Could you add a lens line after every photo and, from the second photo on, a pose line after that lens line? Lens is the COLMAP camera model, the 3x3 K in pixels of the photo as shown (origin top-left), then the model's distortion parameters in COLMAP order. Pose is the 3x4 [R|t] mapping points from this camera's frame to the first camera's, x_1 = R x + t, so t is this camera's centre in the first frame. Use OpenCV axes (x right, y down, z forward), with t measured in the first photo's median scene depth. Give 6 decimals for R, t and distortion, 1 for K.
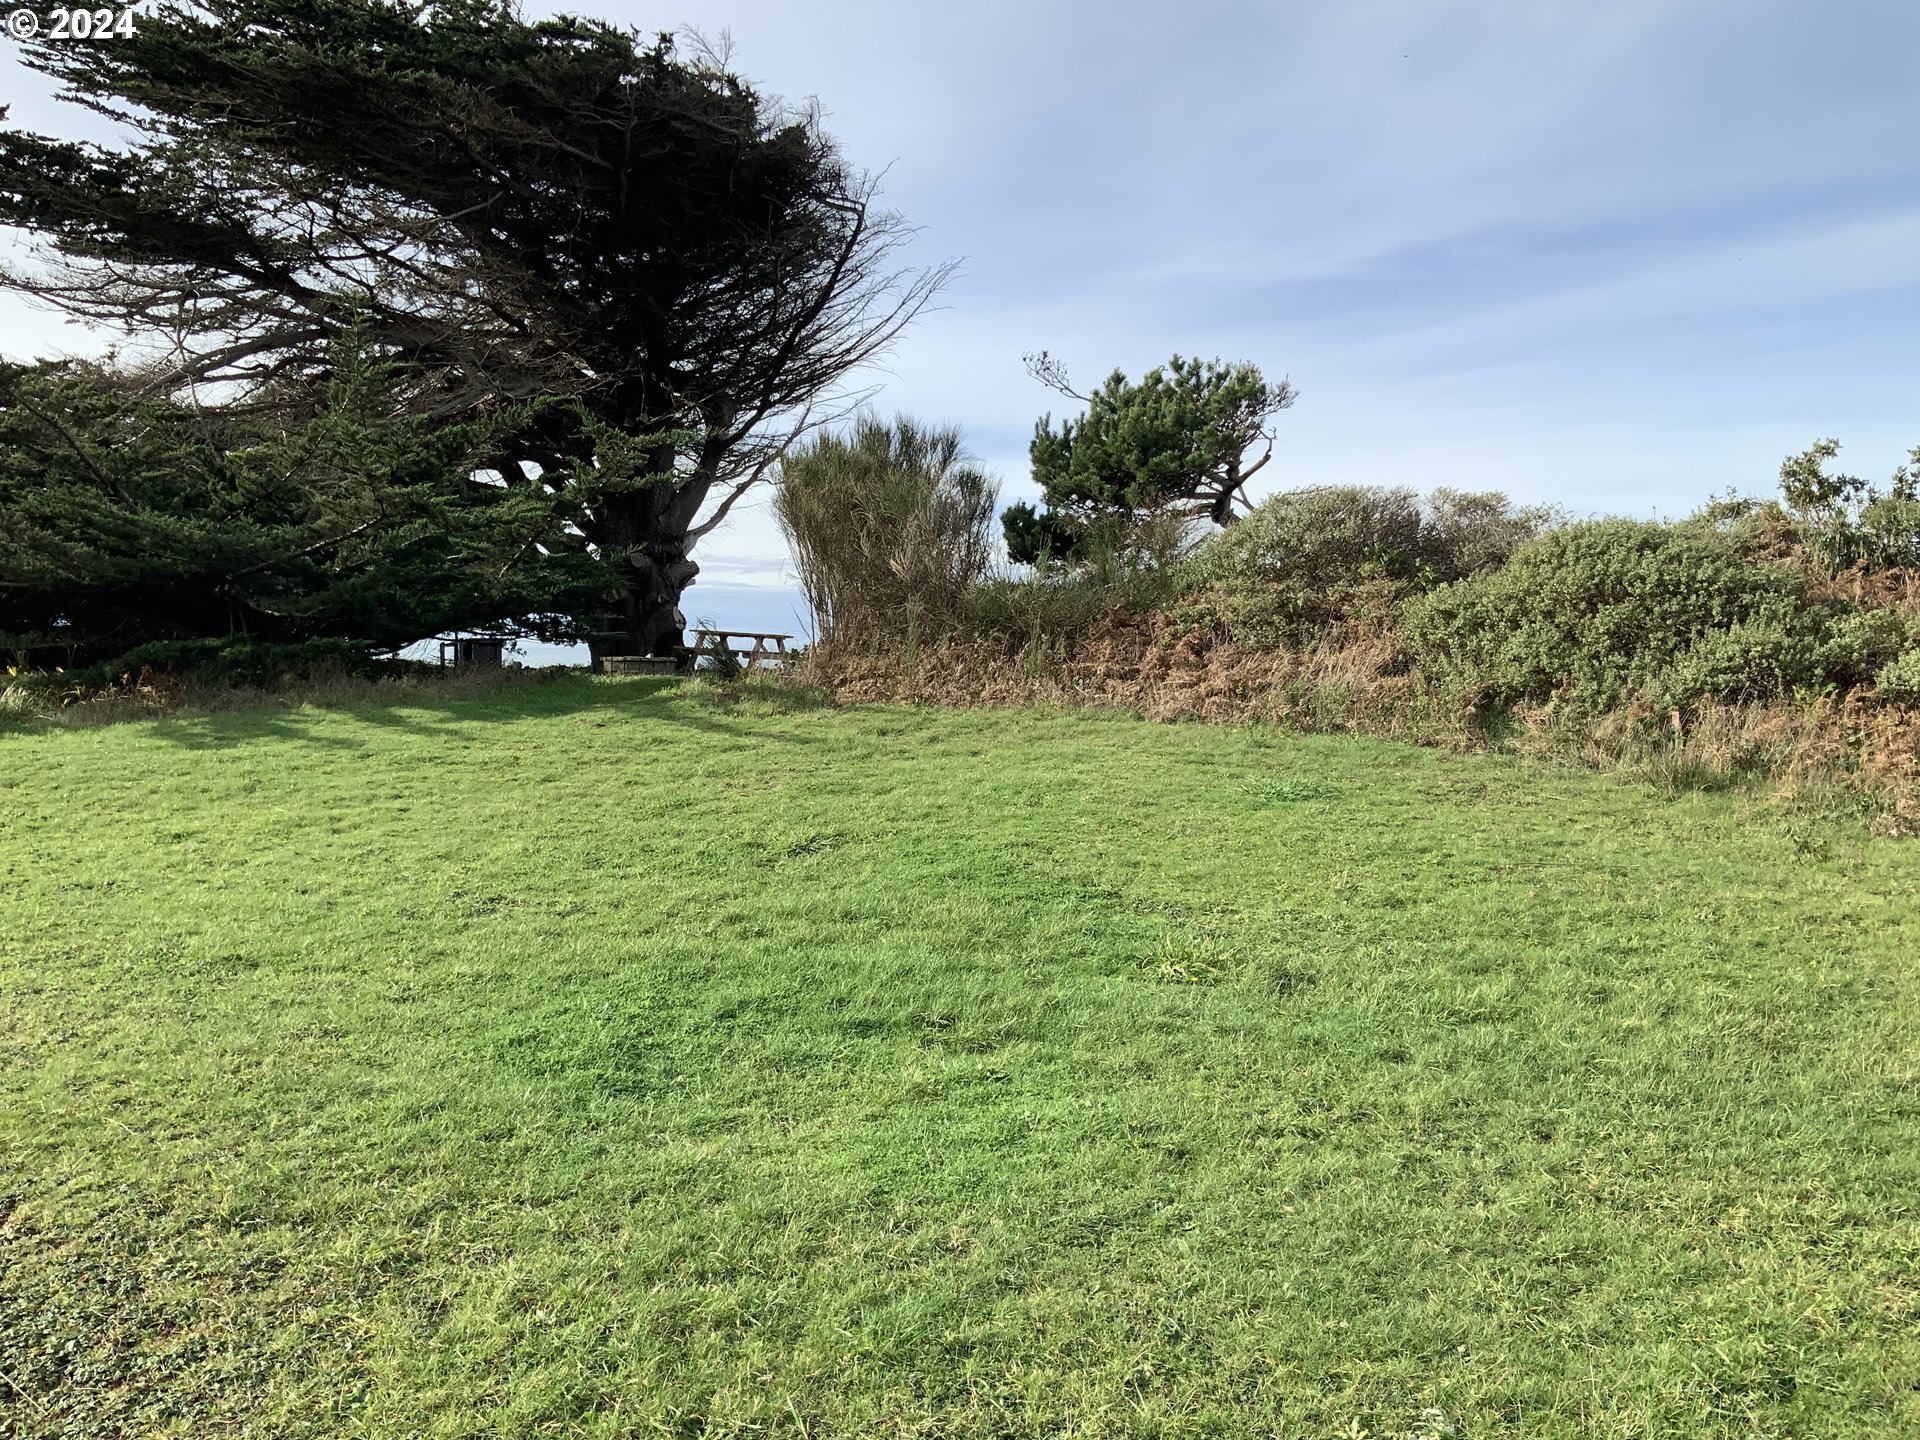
lens RADIAL K [[1574.7, 0, 958.1], [0, 1574.7, 718.0], [0, 0, 1]] dist [0.111394, -0.228119]
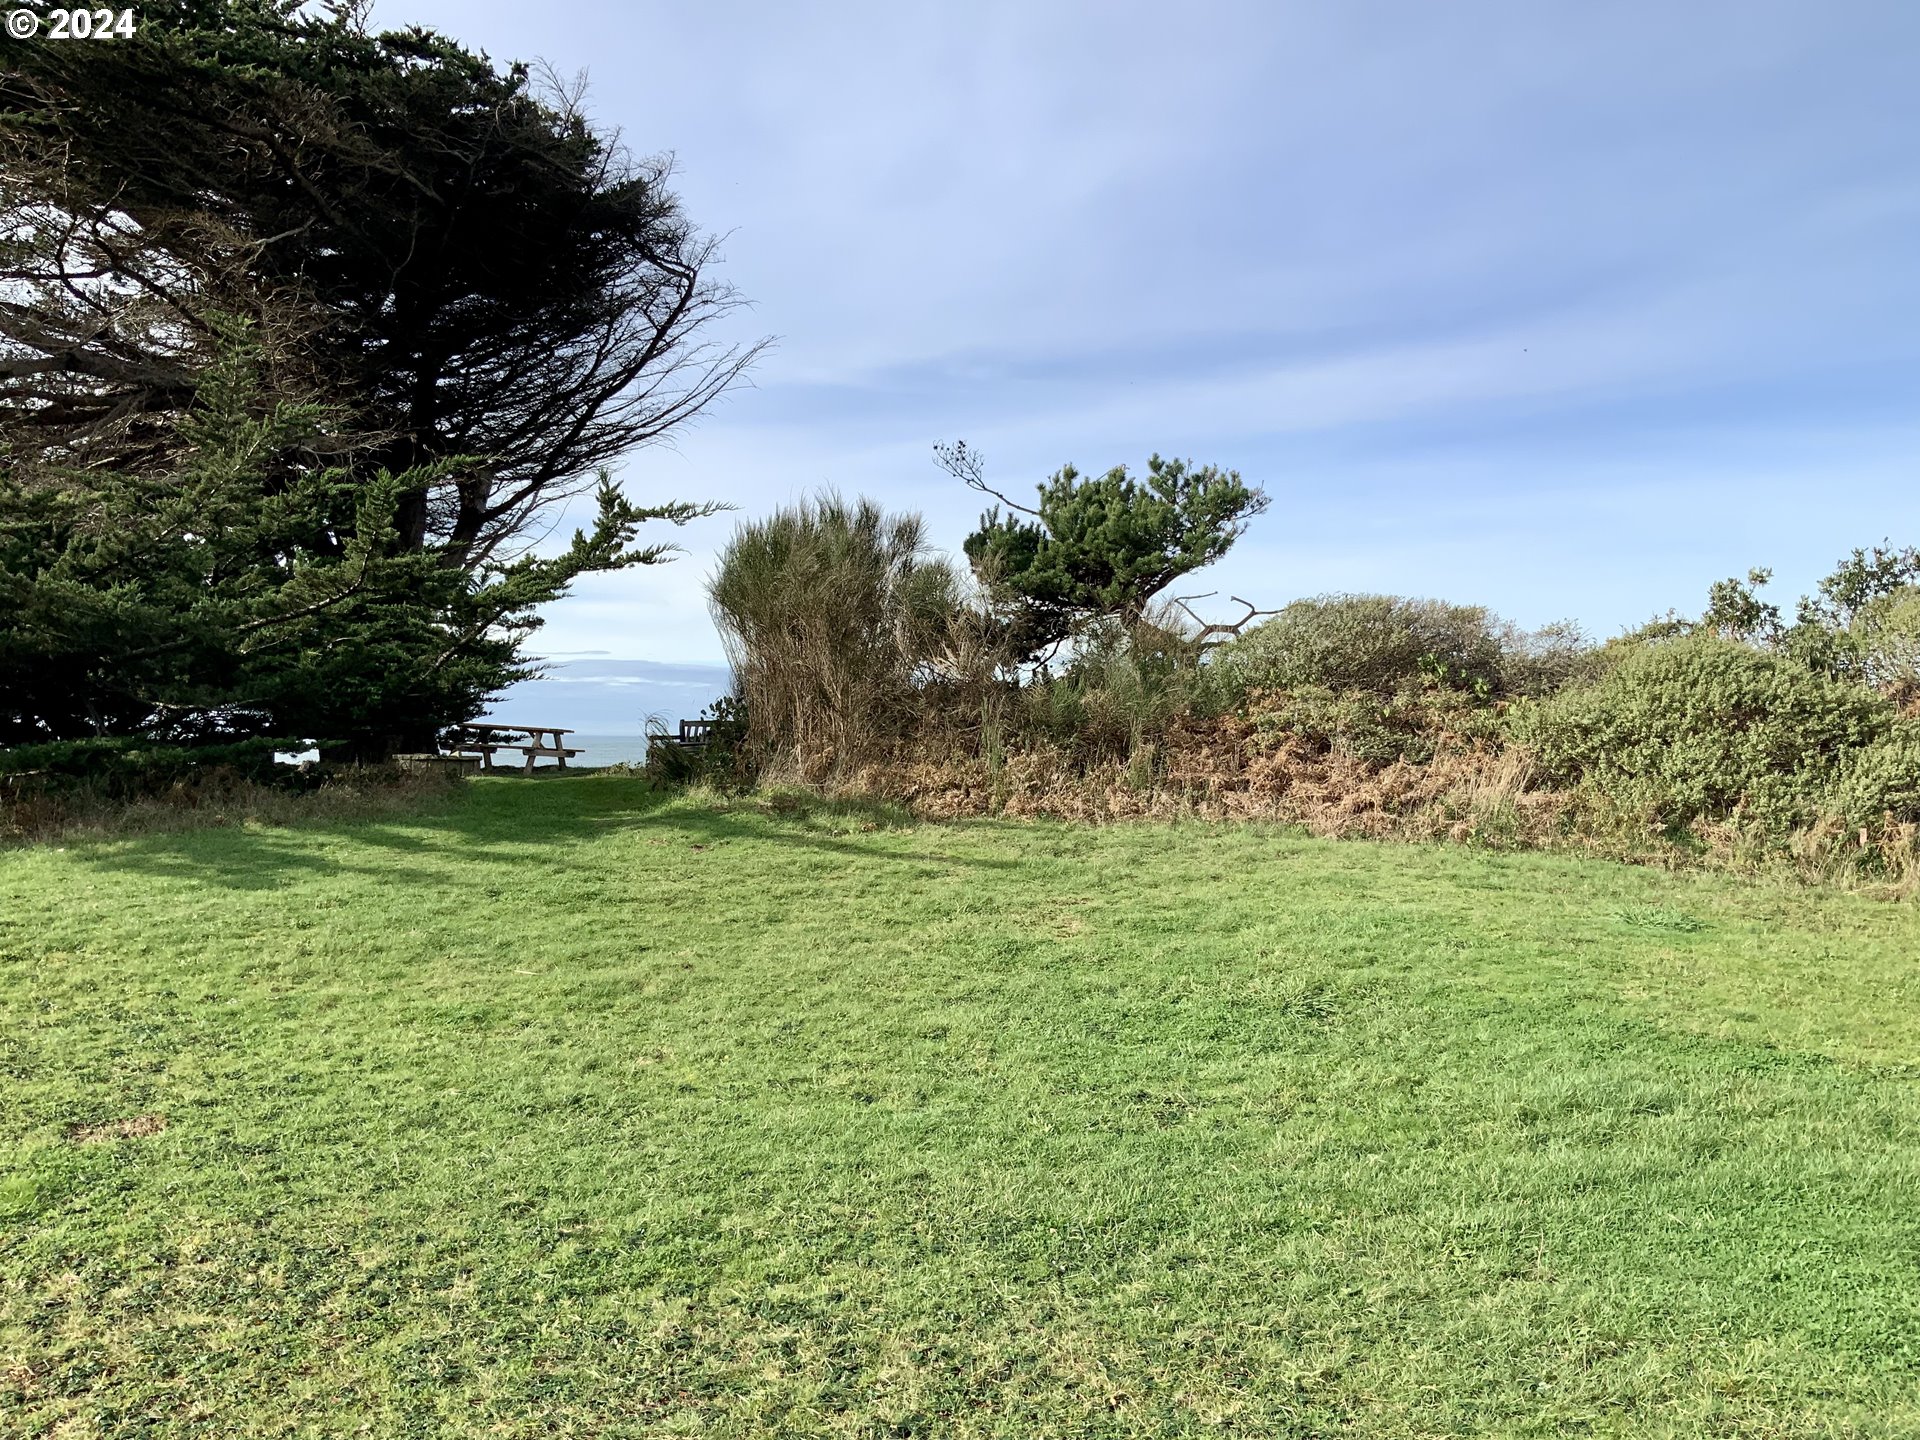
lens RADIAL K [[1574.7, 0, 958.1], [0, 1574.7, 718.0], [0, 0, 1]] dist [0.111394, -0.228119]
pose [[0.955459, 0.013202, 0.294828, -0.304163], [0.003669, 0.998390, -0.056598, -0.013949], [-0.295101, 0.055159, 0.953873, 0.133511]]
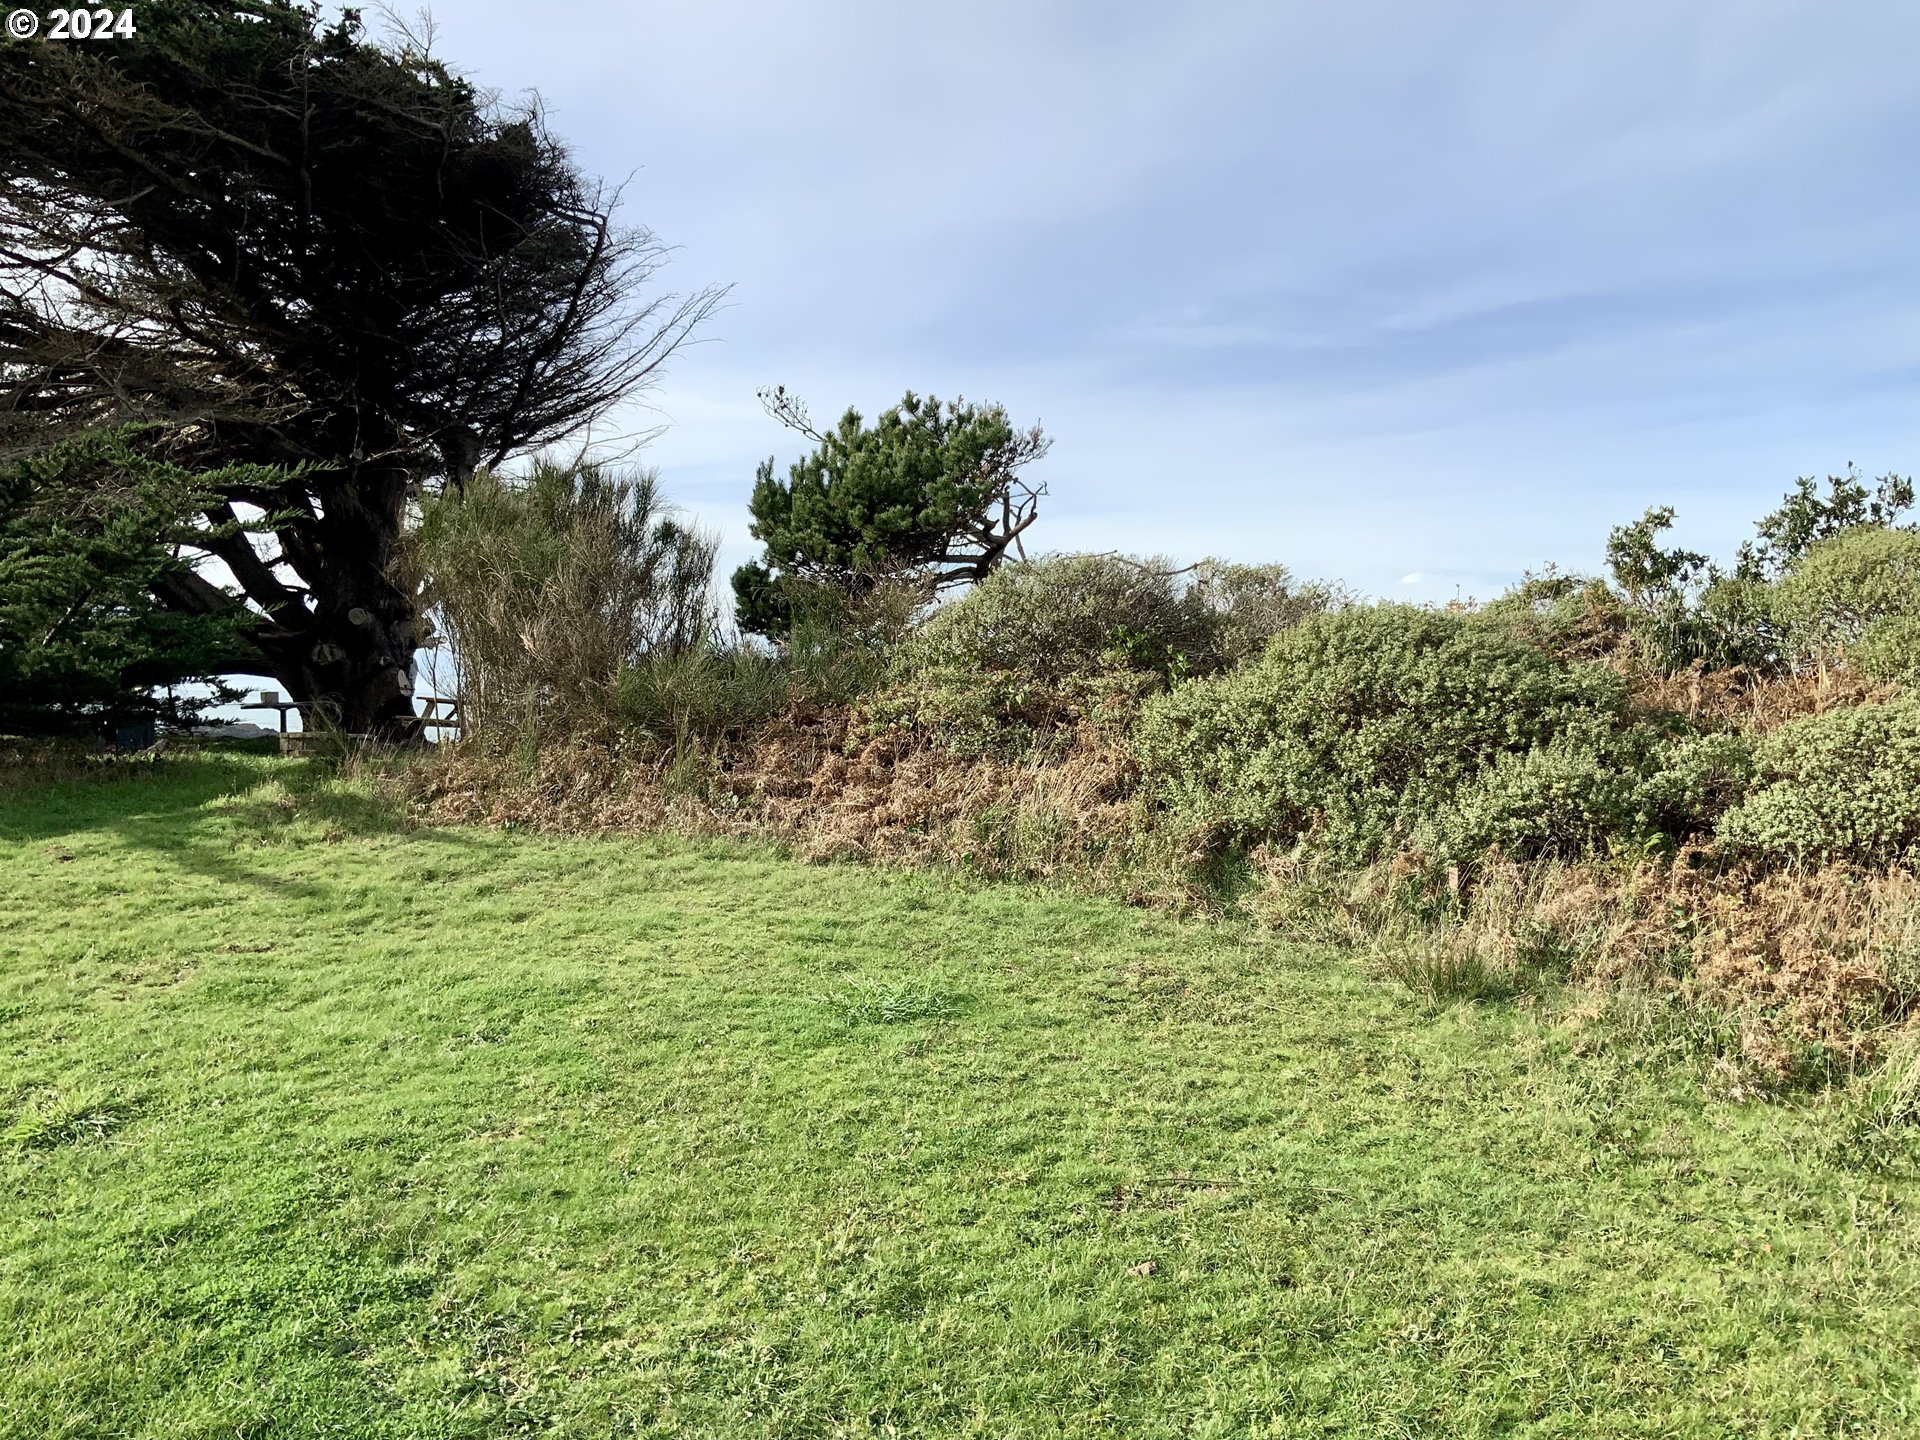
lens RADIAL K [[1574.7, 0, 958.1], [0, 1574.7, 718.0], [0, 0, 1]] dist [0.111394, -0.228119]
pose [[0.997190, 0.009591, 0.074296, 0.118578], [-0.007236, 0.999465, -0.031900, -0.035546], [-0.074563, 0.031273, 0.996726, 0.199566]]
